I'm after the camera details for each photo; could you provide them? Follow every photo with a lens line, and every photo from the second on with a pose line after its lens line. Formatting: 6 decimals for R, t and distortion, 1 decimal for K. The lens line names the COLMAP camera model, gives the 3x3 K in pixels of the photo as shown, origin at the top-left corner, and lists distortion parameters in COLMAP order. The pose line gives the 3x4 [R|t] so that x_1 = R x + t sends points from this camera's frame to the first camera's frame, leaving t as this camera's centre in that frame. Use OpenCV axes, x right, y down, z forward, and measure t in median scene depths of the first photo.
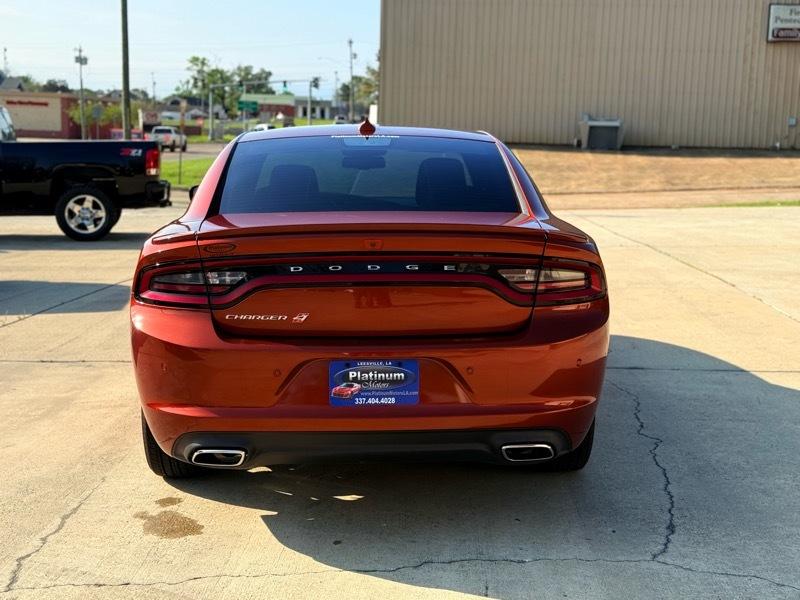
lens RADIAL K [[888.7, 0, 400.0], [0, 888.7, 300.0], [0, 0, 1]] dist [0.179998, -0.383476]
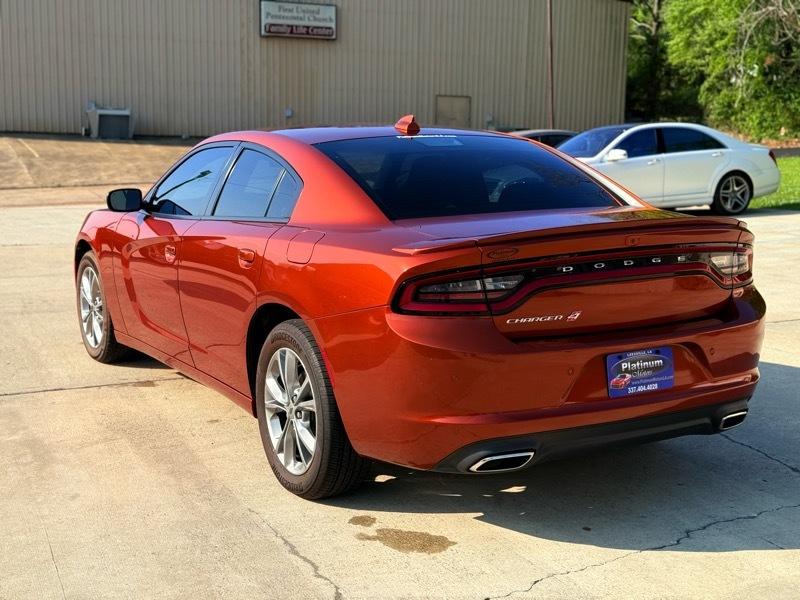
lens RADIAL K [[912.1, 0, 289.1], [0, 912.1, 299.9], [0, 0, 1]] dist [0.065126, 0.018499]
pose [[0.927451, -0.080579, 0.365159, -0.787726], [0.078726, 0.996696, 0.019988, -0.044832], [-0.365563, 0.010209, 0.930730, 0.133832]]
